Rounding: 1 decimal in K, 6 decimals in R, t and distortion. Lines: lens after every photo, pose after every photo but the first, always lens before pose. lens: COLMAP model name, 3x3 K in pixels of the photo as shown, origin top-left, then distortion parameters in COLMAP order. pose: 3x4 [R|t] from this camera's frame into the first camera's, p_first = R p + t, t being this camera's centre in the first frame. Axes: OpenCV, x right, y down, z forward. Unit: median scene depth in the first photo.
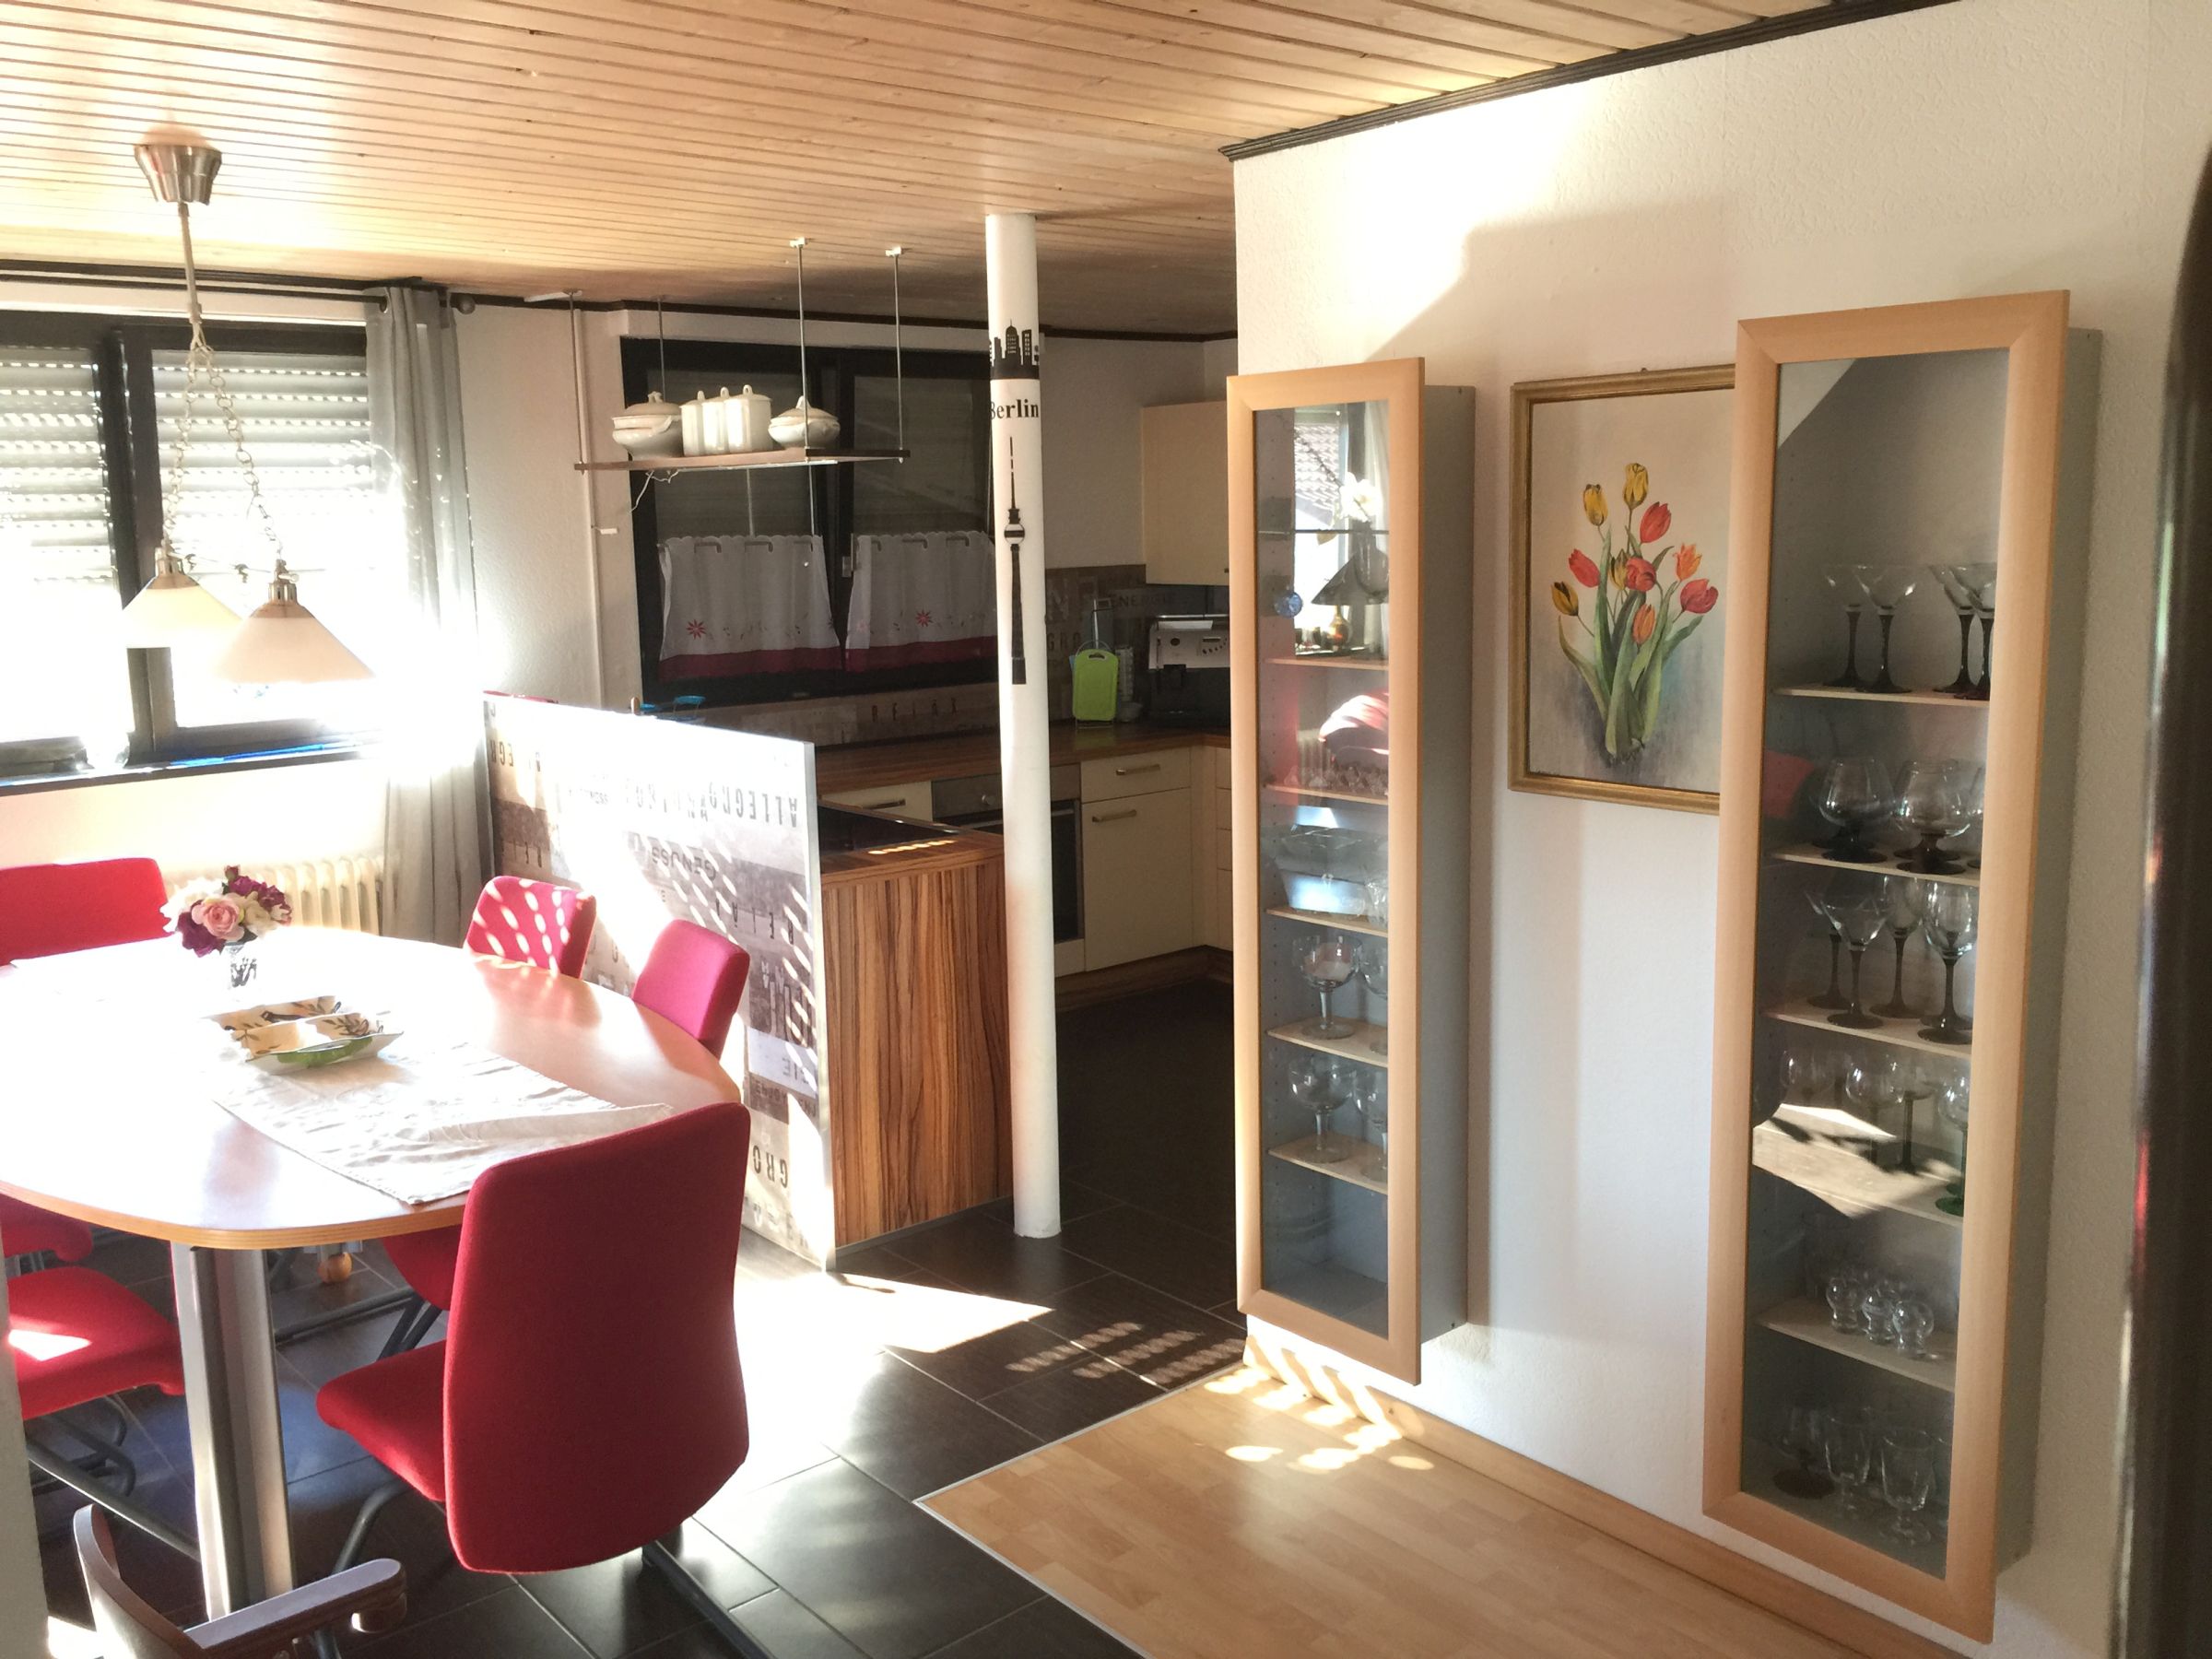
lens RADIAL K [[1926.2, 0, 1115.0], [0, 1926.2, 819.1], [0, 0, 1]] dist [0.083721, -0.099528]
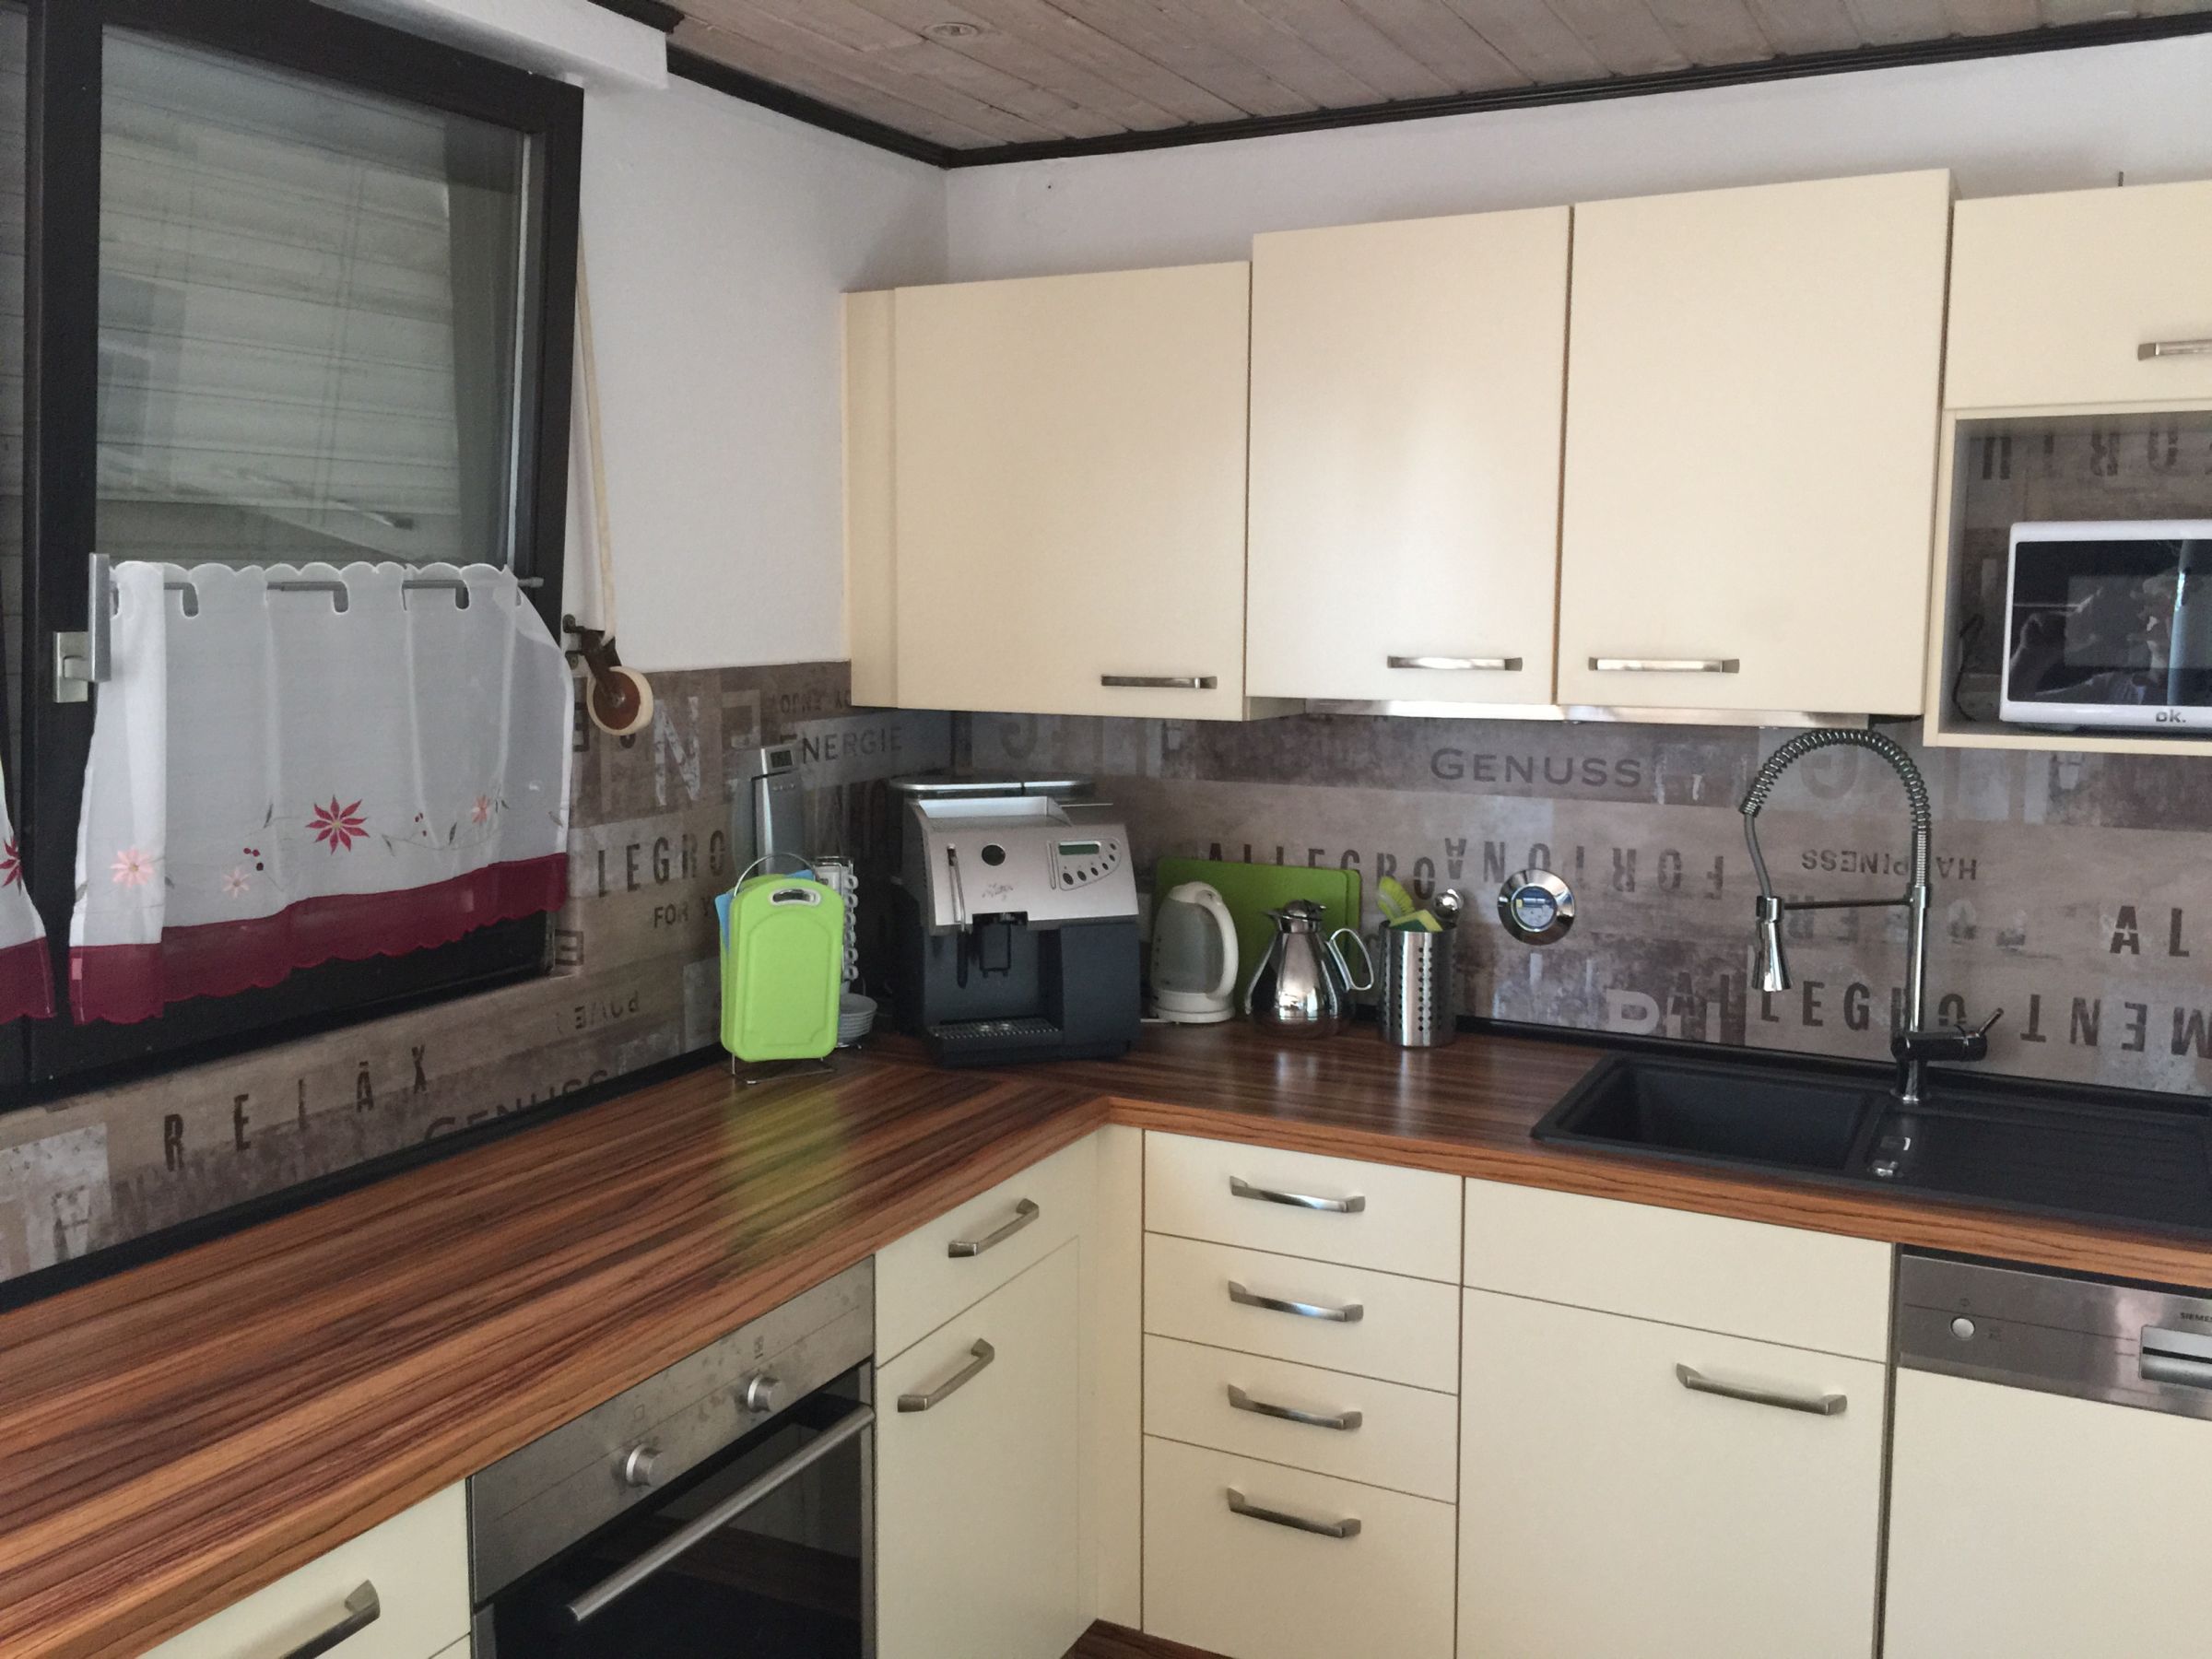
lens RADIAL K [[1926.2, 0, 1148.2], [0, 1926.2, 802.6], [0, 0, 1]] dist [0.083721, -0.099528]
pose [[0.914379, -0.019908, 0.404369, -0.161792], [0.040650, 0.998257, -0.042774, -0.133729], [-0.402812, 0.055550, 0.913595, 0.977378]]
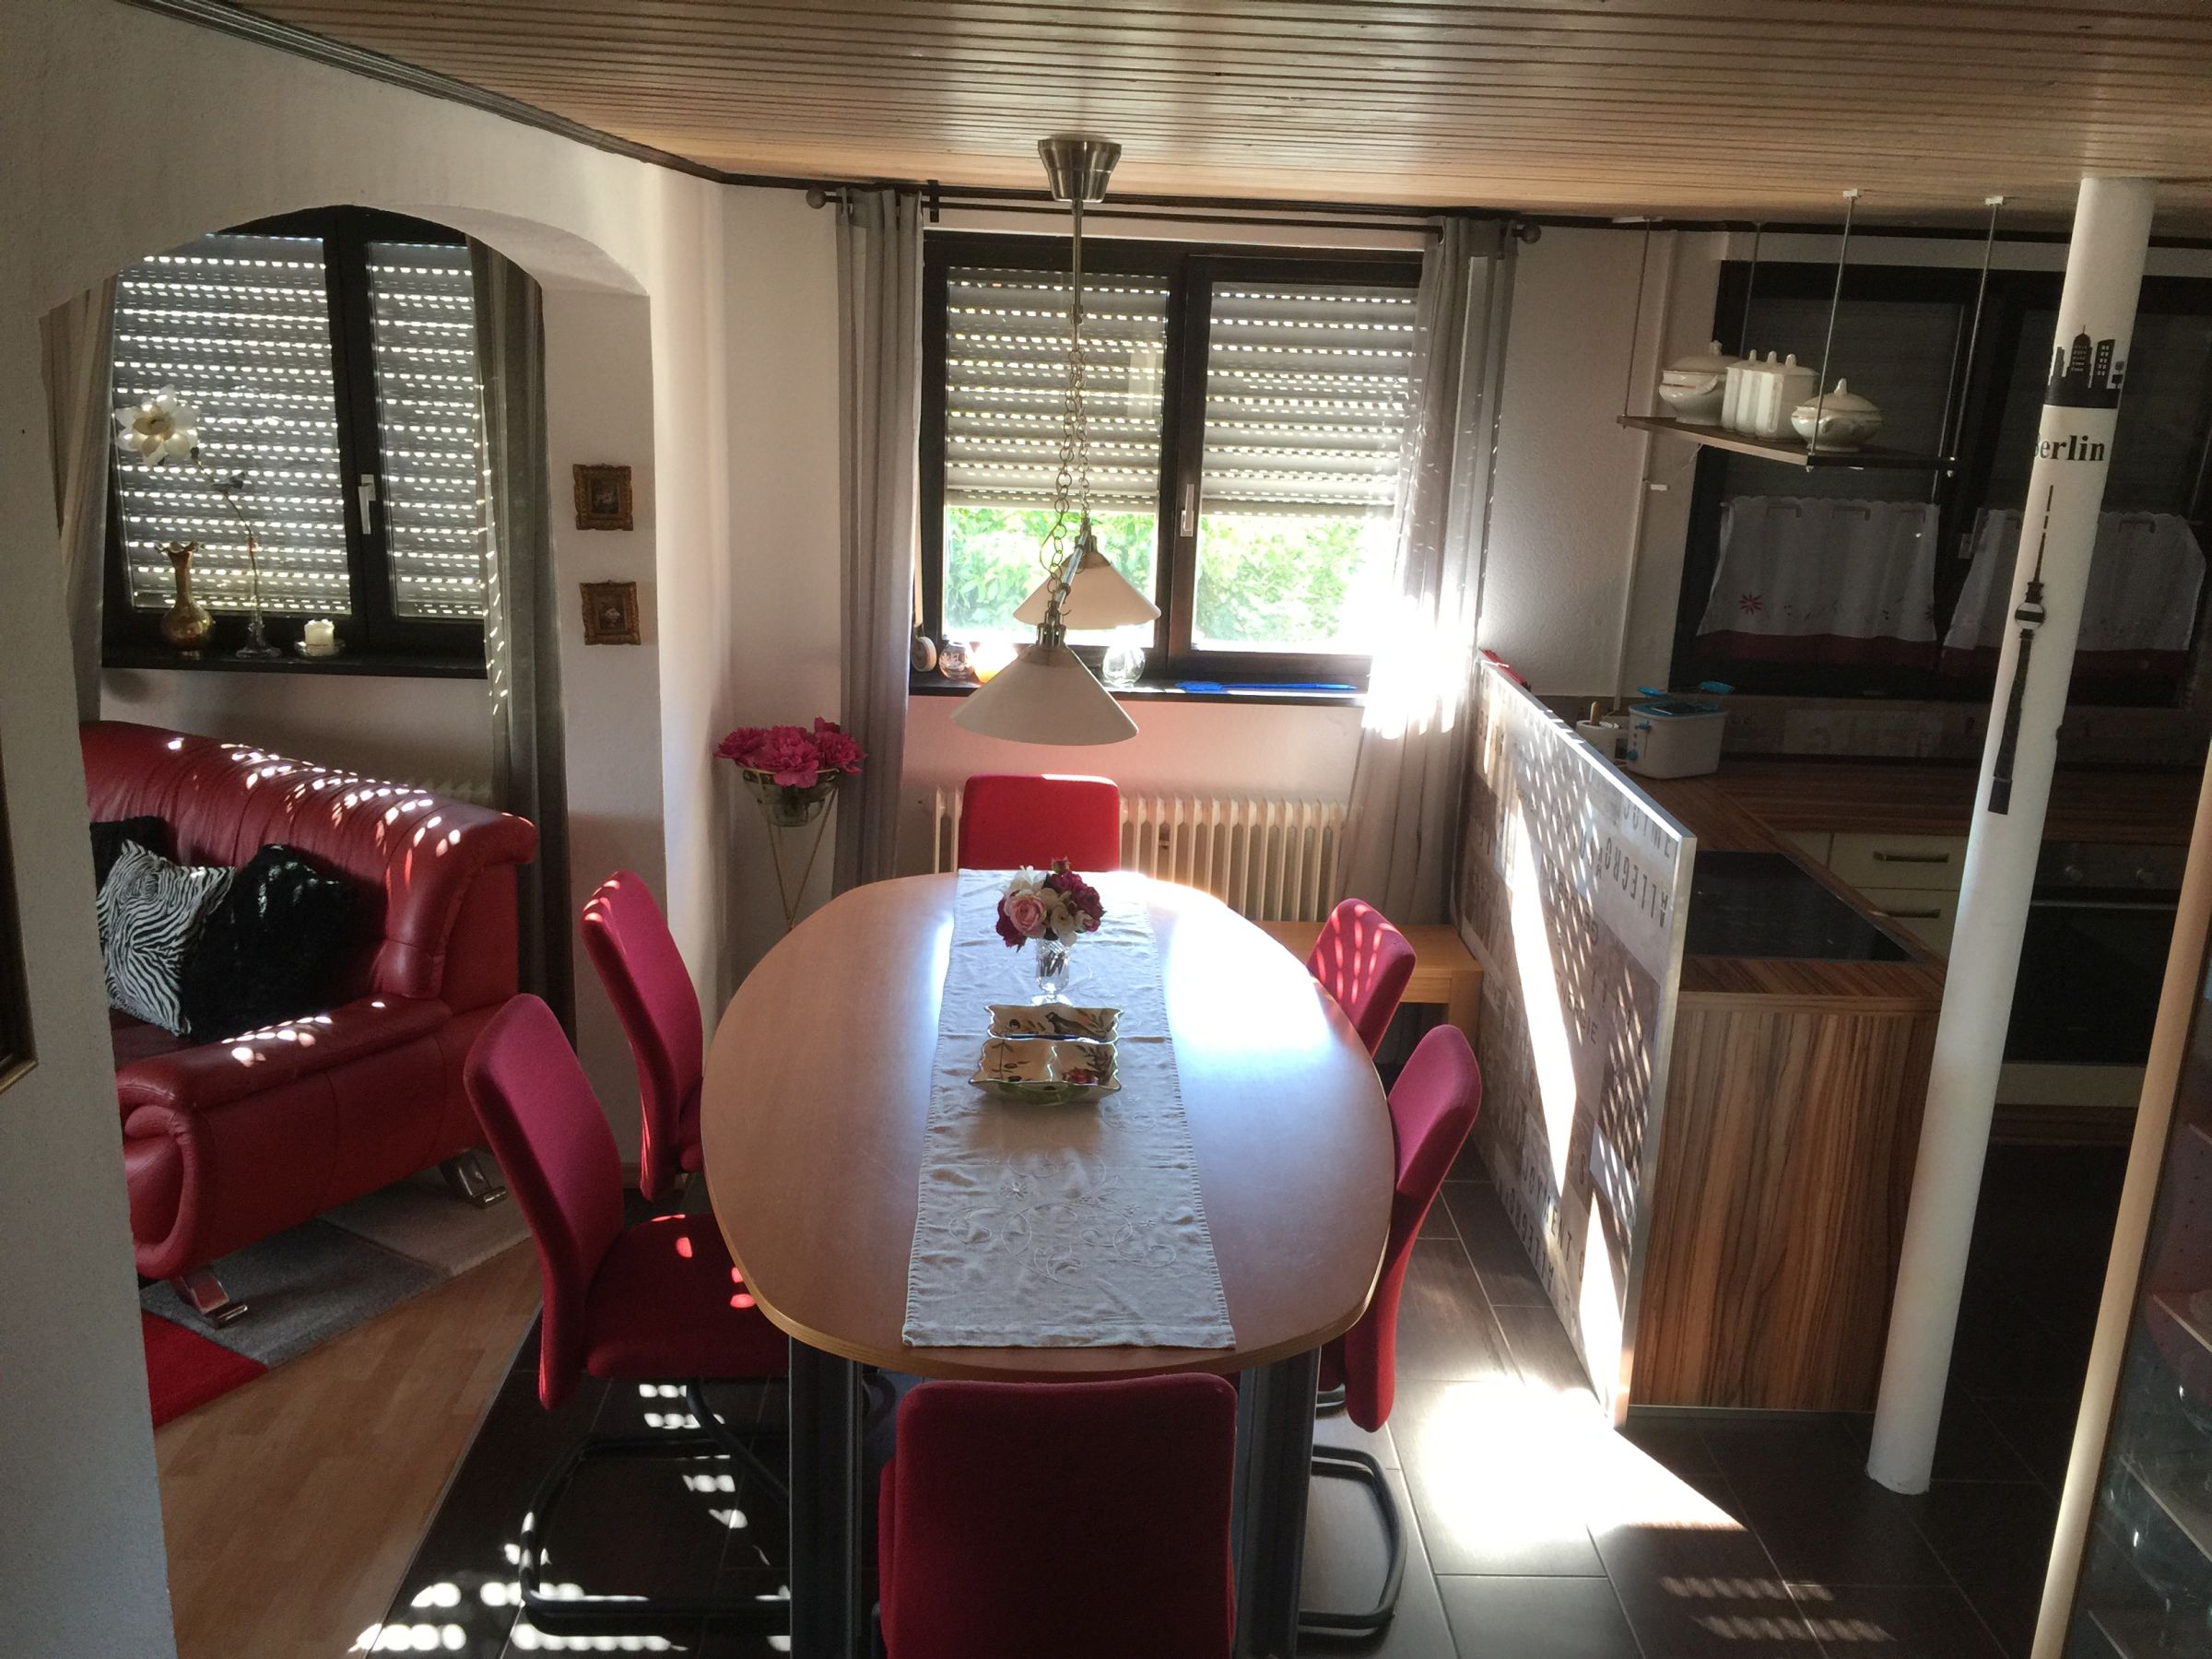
lens RADIAL K [[1926.2, 0, 1113.6], [0, 1926.2, 833.9], [0, 0, 1]] dist [0.083721, -0.099528]
pose [[0.780347, 0.221227, -0.584908, 0.127260], [-0.155943, 0.974626, 0.160578, -0.130272], [0.605591, -0.034094, 0.795045, 0.191365]]
